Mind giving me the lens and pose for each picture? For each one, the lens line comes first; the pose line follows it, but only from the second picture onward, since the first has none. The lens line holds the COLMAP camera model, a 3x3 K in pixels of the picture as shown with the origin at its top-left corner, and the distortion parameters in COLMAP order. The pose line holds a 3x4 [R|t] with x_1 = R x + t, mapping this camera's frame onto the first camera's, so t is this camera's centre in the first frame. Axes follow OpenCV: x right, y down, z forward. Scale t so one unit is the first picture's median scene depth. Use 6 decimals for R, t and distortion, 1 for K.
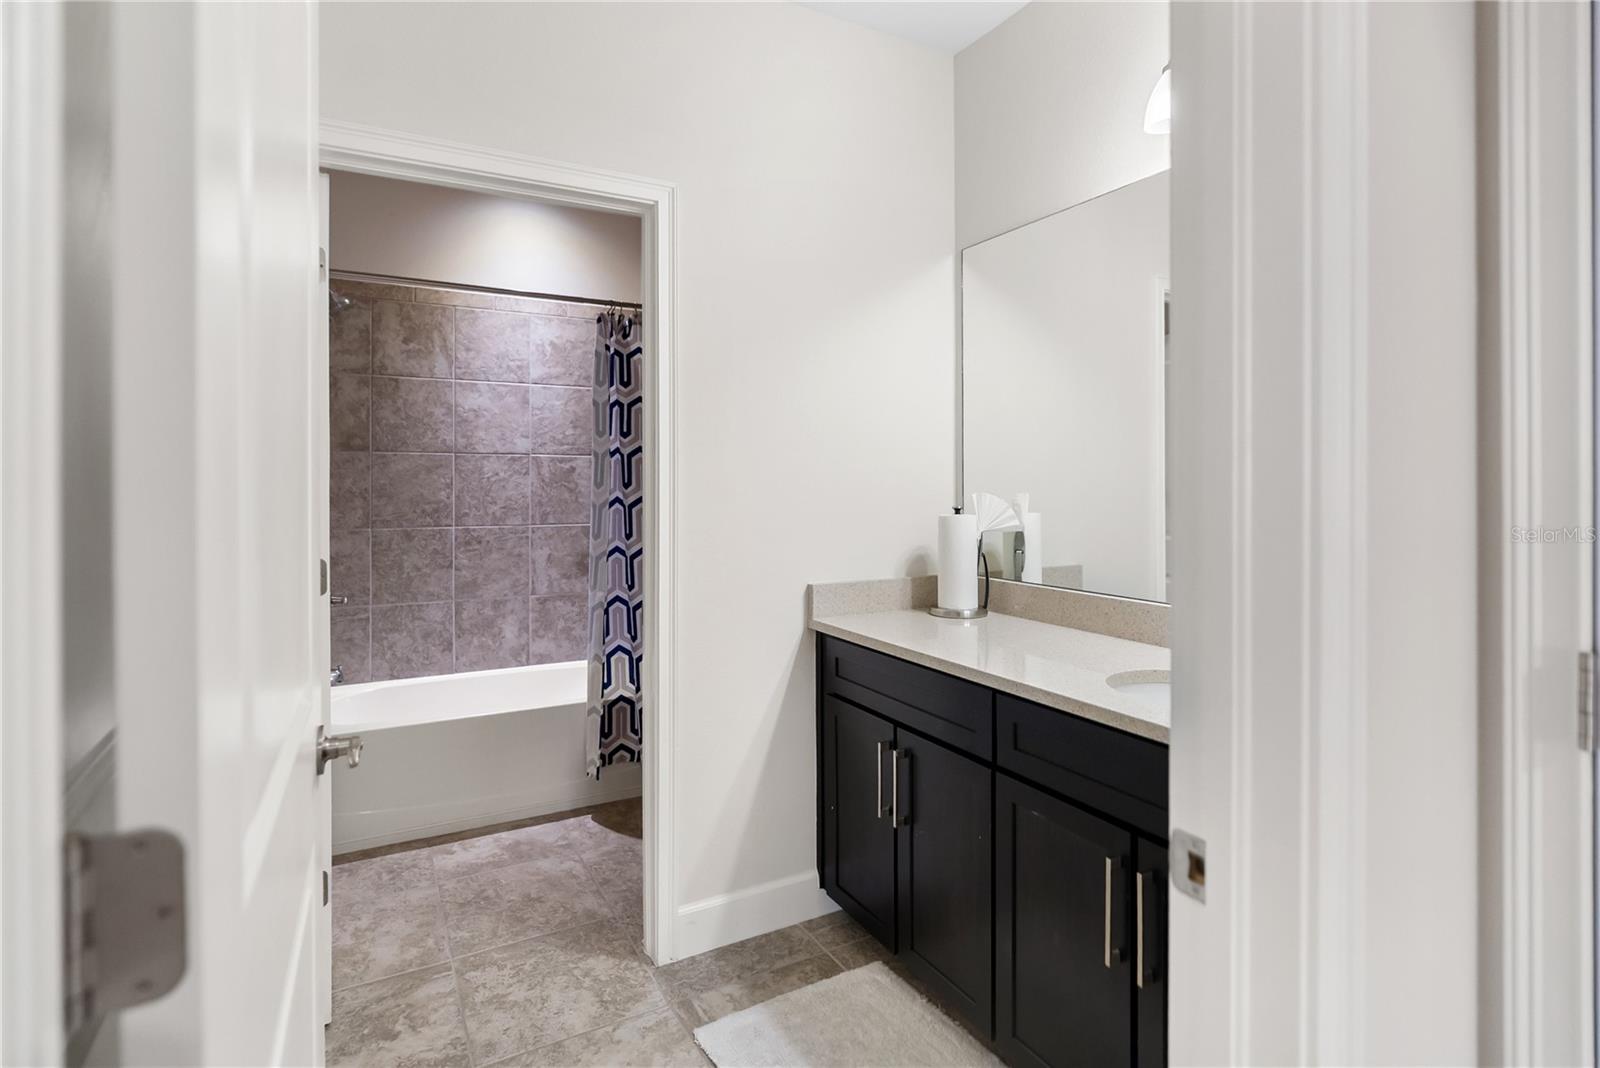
lens RADIAL K [[799.0, 0, 799.5], [0, 799.0, 483.7], [0, 0, 1]] dist [-0.000909, 0.000278]
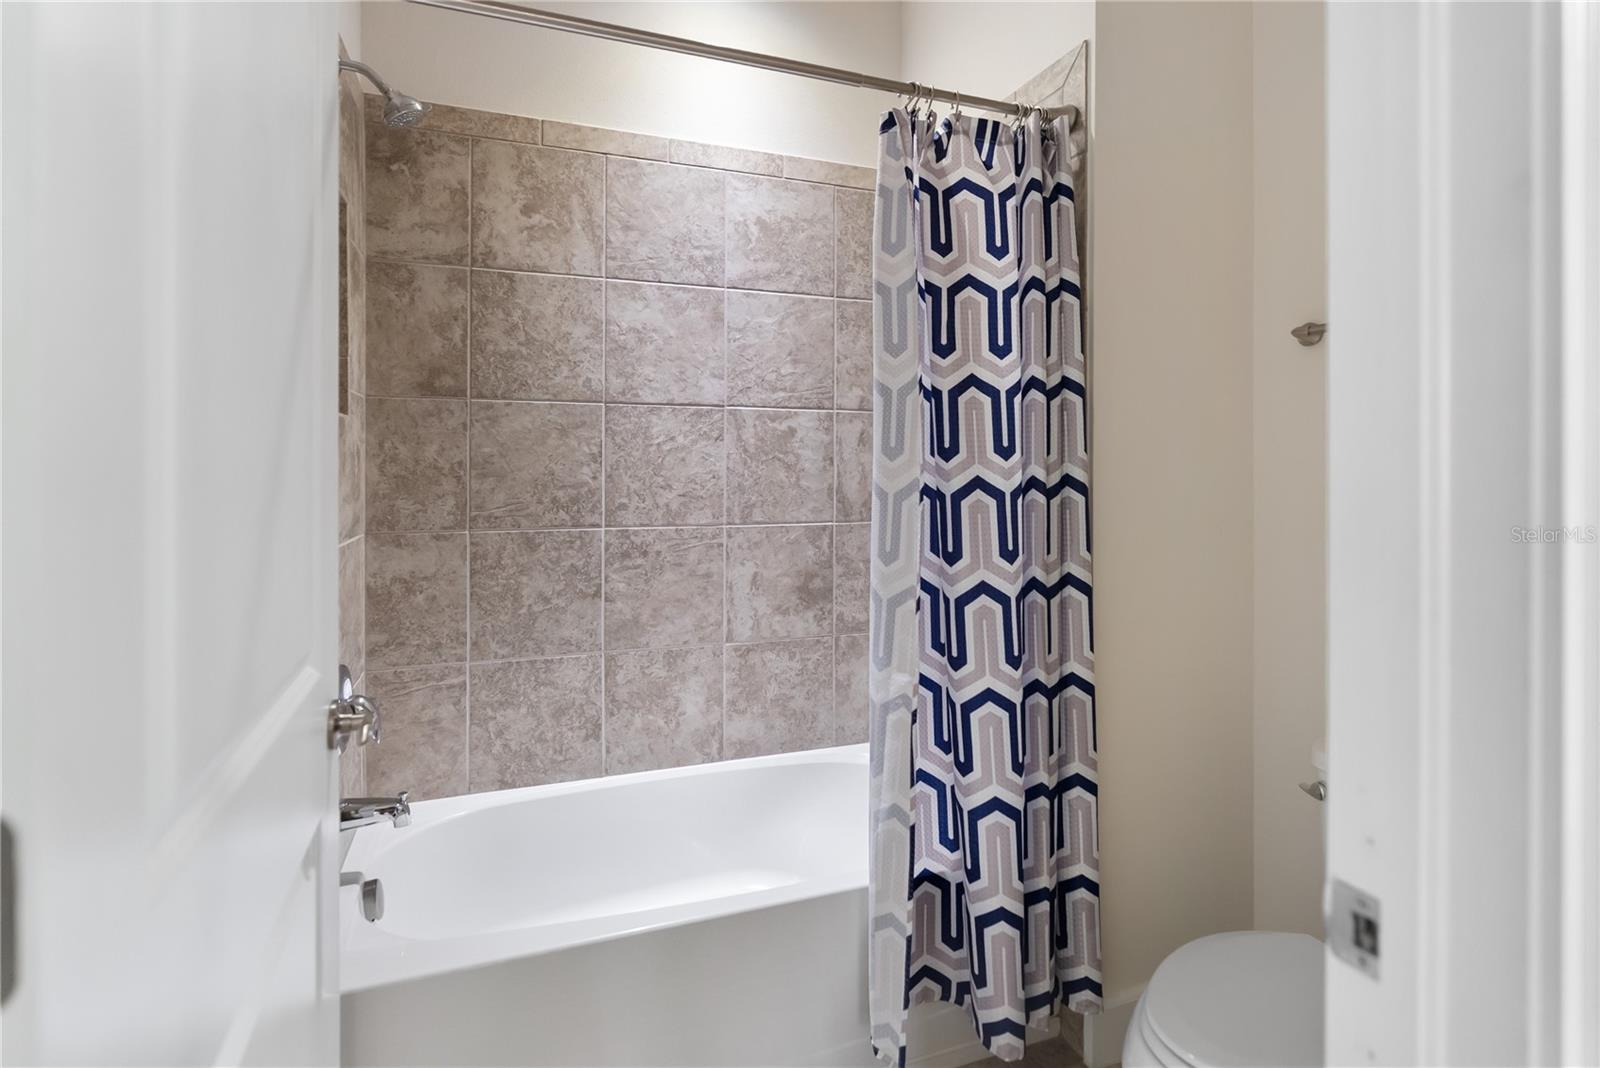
lens RADIAL K [[641.7, 0, 765.1], [0, 641.7, 470.2], [0, 0, 1]] dist [-0.002786, -0.000148]
pose [[0.991901, 0.002462, -0.126993, -0.263879], [-0.002551, 0.999997, -0.000539, 0.012054], [0.126992, 0.000859, 0.991903, 0.566322]]
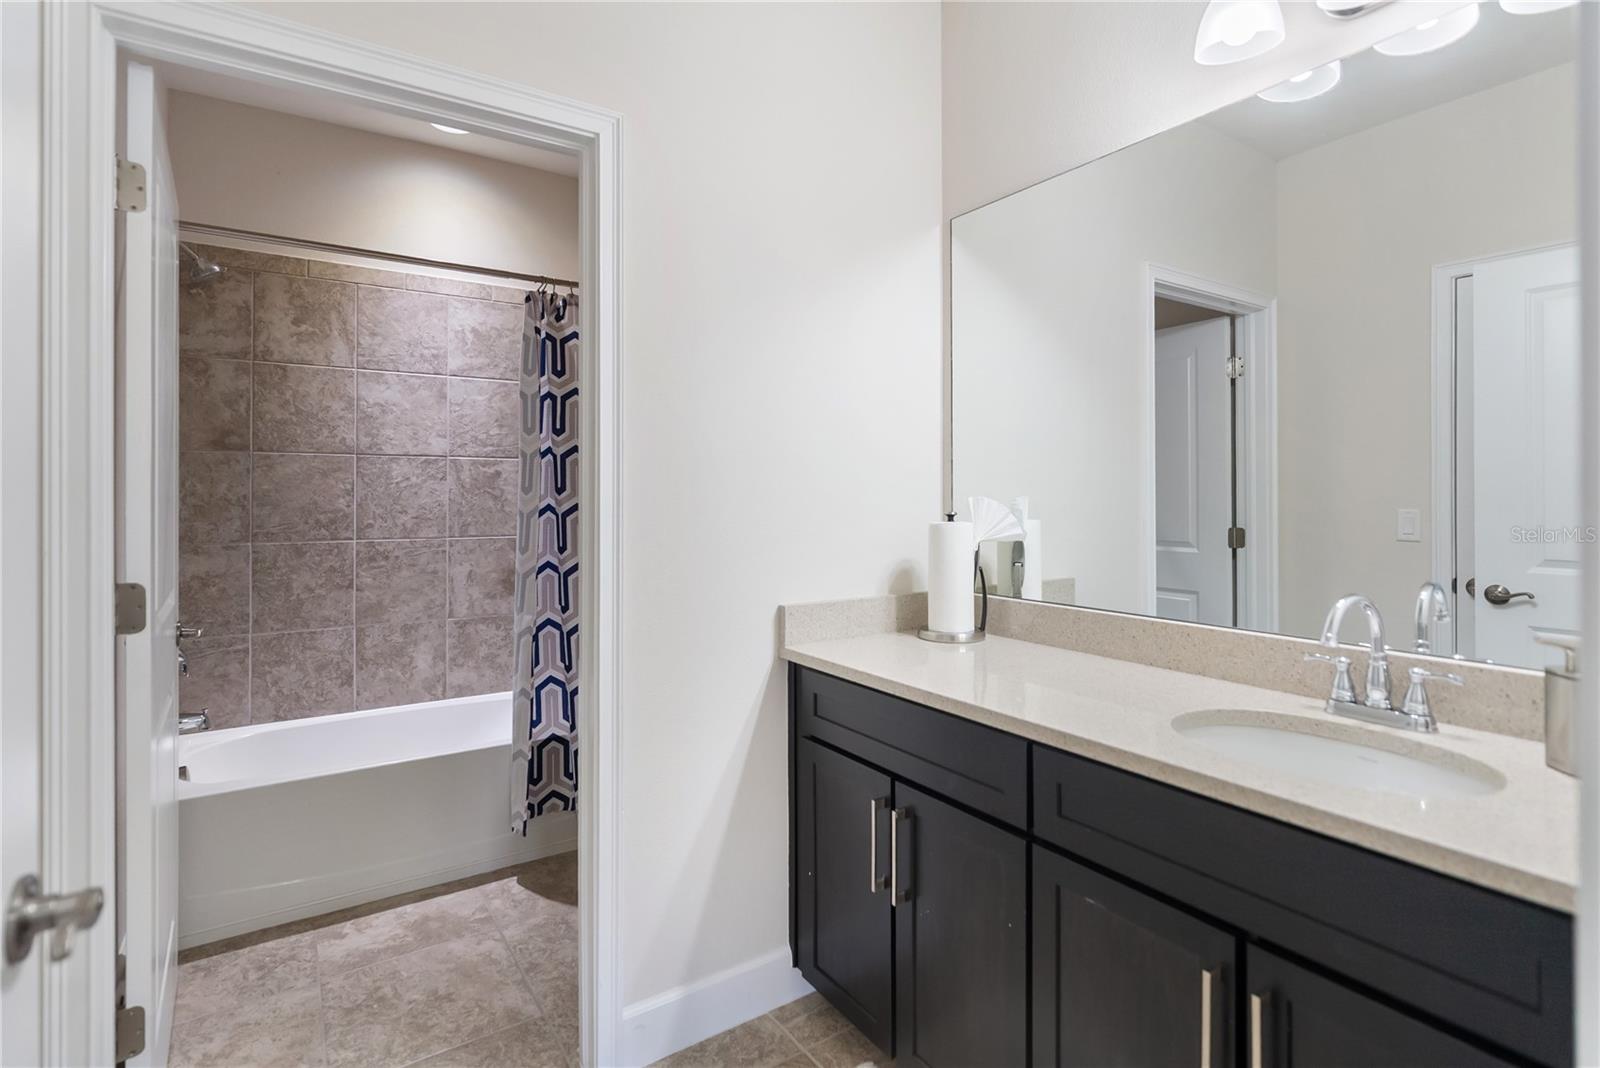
lens RADIAL K [[757.2, 0, 790.9], [0, 757.2, 491.8], [0, 0, 1]] dist [0.000184, -0.000286]
pose [[0.996888, -0.000607, 0.078823, -0.030580], [0.001278, 0.999963, -0.008462, 0.009993], [-0.078815, 0.008536, 0.996853, 0.157080]]
